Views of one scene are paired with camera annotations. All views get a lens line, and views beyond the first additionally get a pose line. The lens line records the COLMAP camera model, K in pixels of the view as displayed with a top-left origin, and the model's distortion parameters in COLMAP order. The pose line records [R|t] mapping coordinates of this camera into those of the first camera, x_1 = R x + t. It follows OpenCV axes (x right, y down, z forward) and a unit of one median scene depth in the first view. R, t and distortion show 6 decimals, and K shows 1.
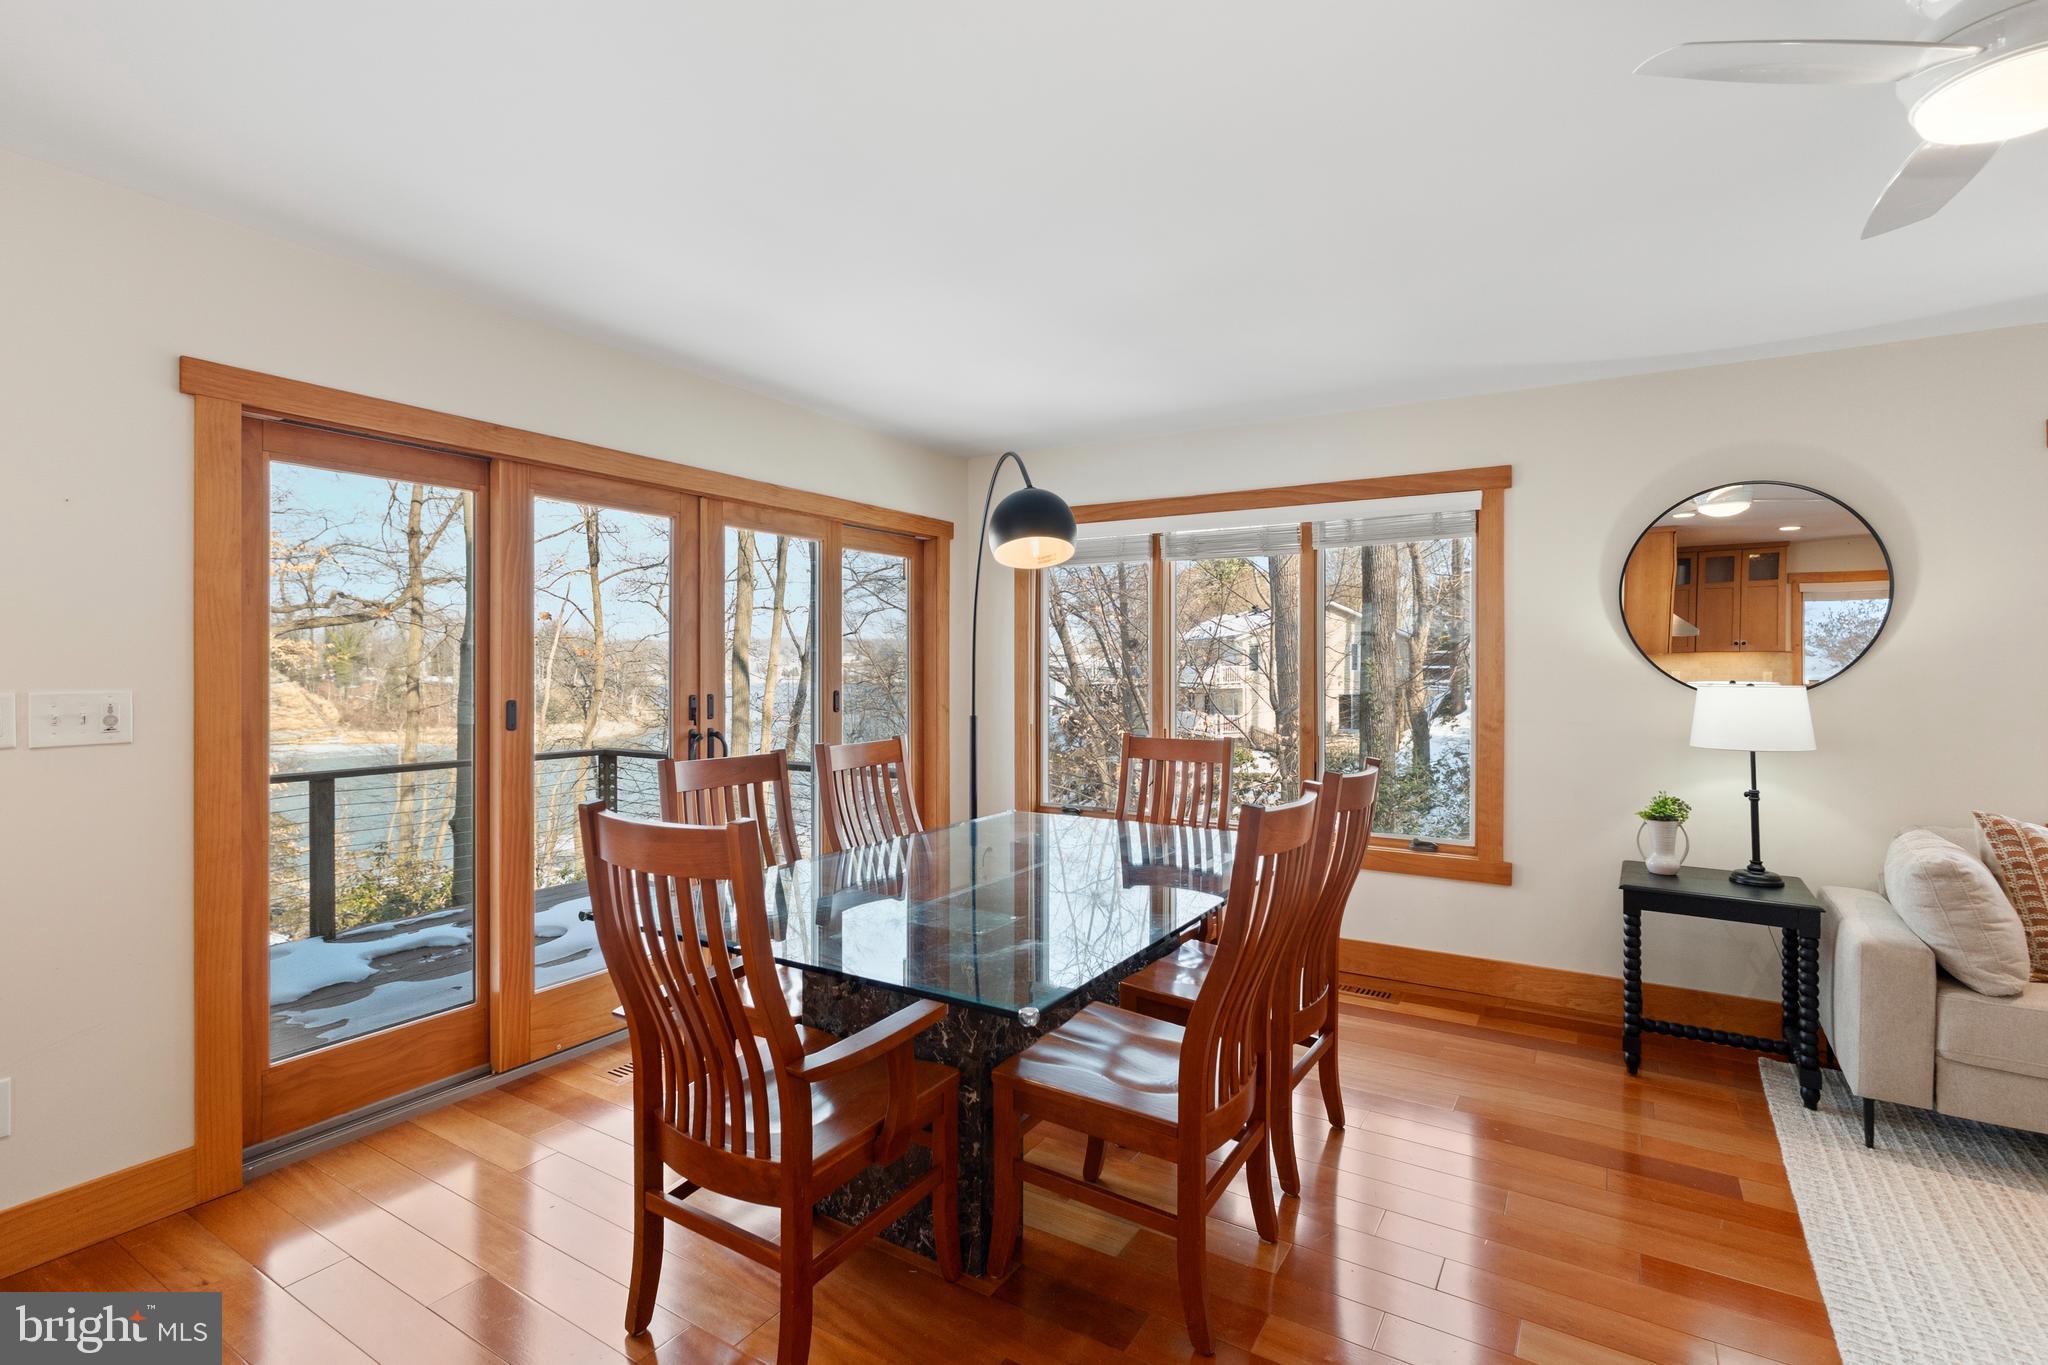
lens RADIAL K [[964.6, 0, 1016.0], [0, 964.6, 672.8], [0, 0, 1]] dist [-0.001315, 0.002003]
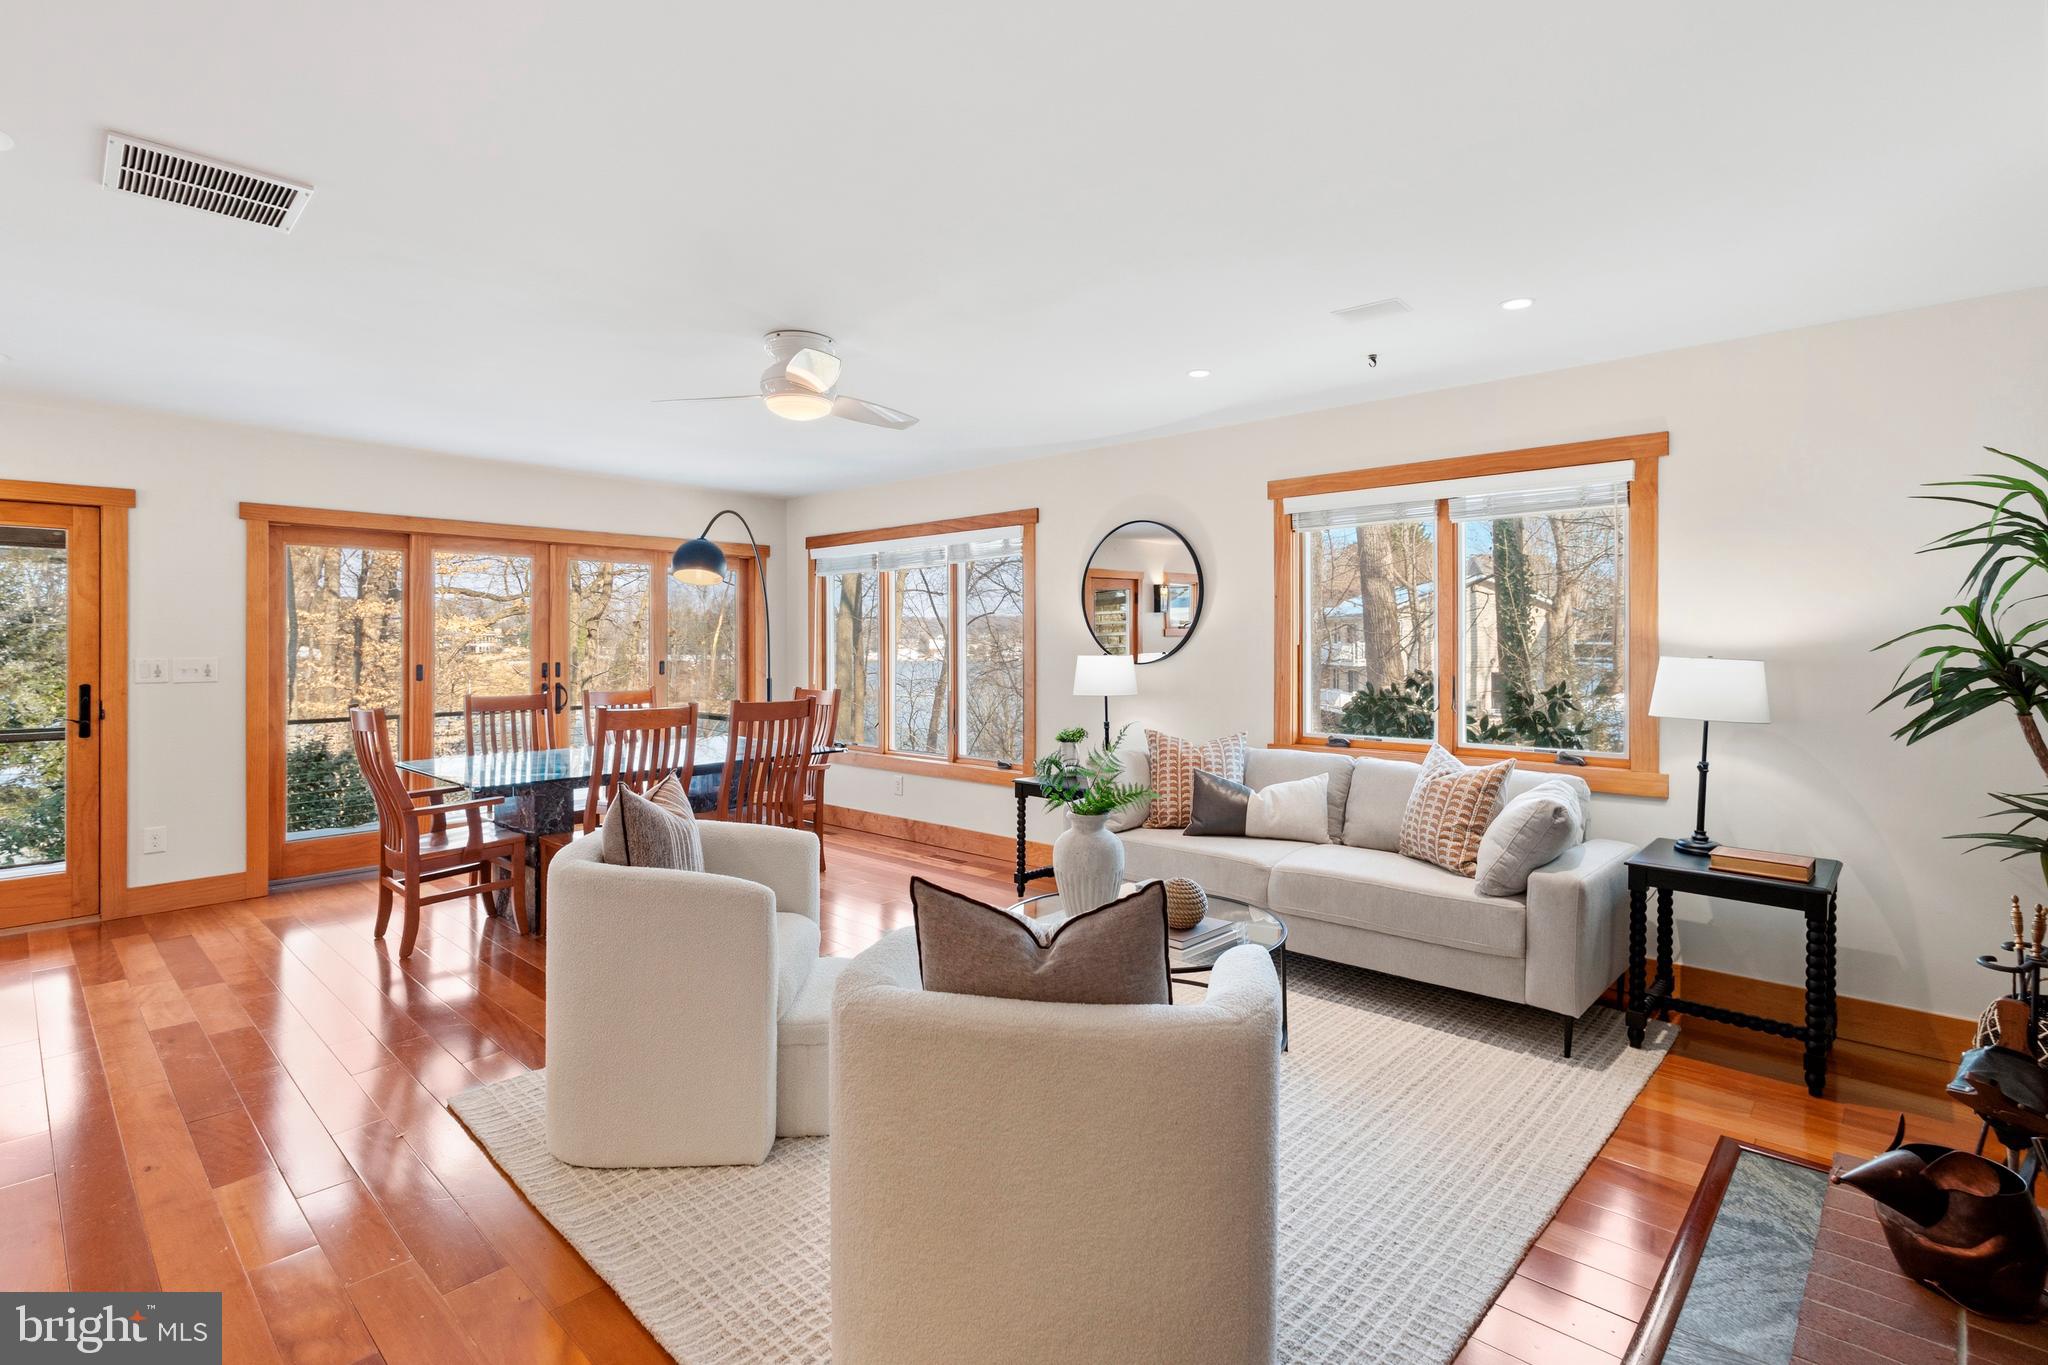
lens RADIAL K [[964.6, 0, 1003.2], [0, 964.6, 642.5], [0, 0, 1]] dist [-0.001315, 0.002003]
pose [[0.979687, -0.004362, -0.200485, 0.919449], [0.002485, 0.999951, -0.009614, 0.007153], [0.200517, 0.008920, 0.979650, -0.569432]]
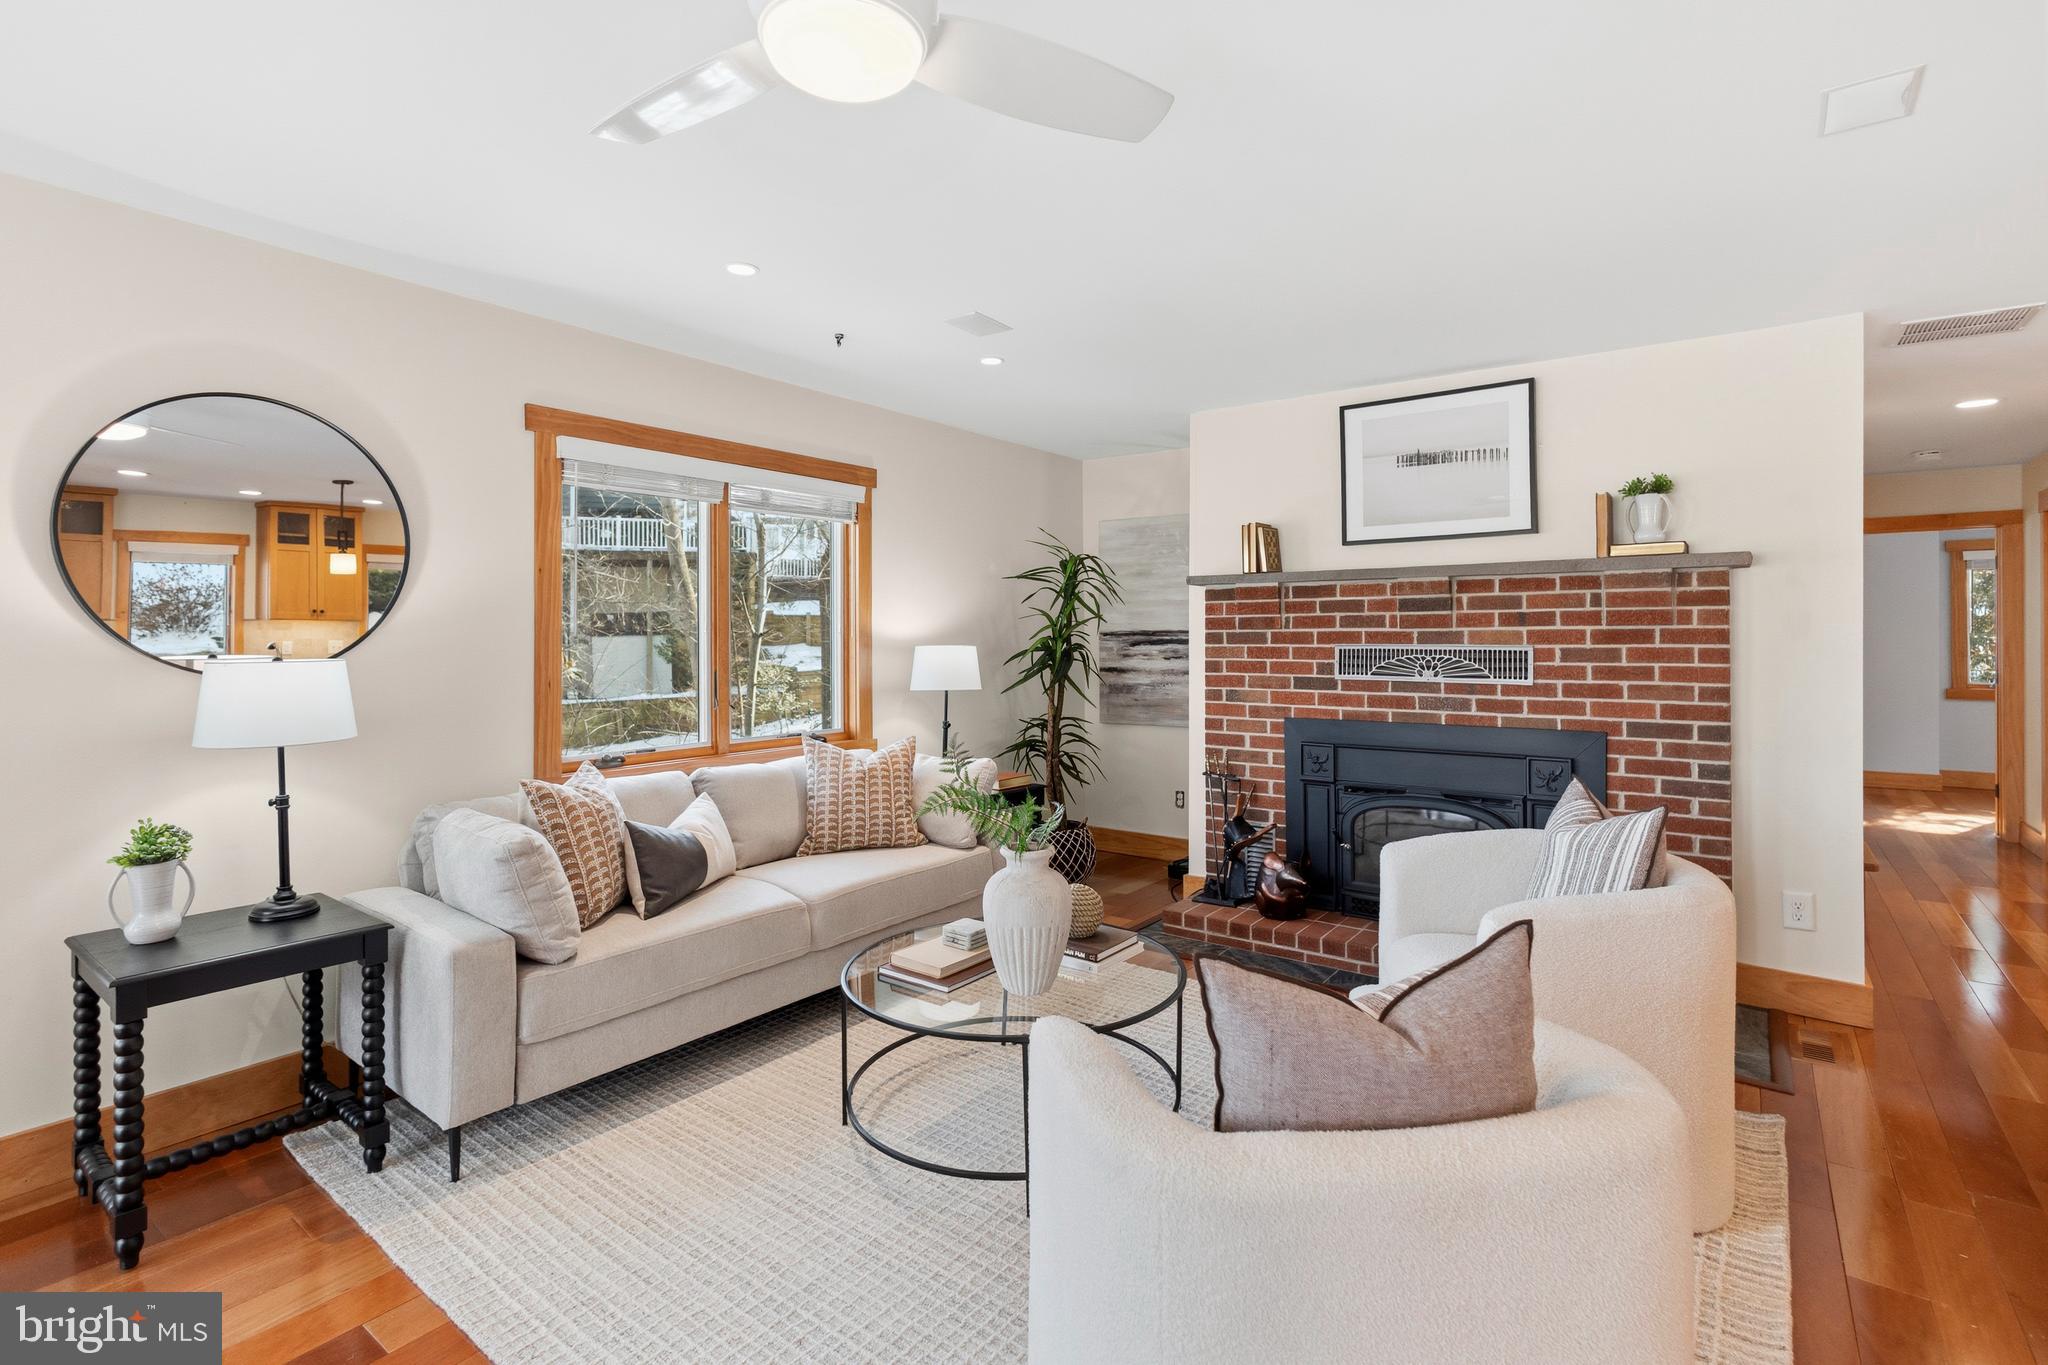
lens RADIAL K [[964.6, 0, 1037.4], [0, 964.6, 633.8], [0, 0, 1]] dist [-0.001315, 0.002003]
pose [[0.068635, 0.001263, 0.997641, 0.037133], [0.010852, 0.999939, -0.002013, 0.000436], [-0.997583, 0.010964, 0.068617, 0.347787]]
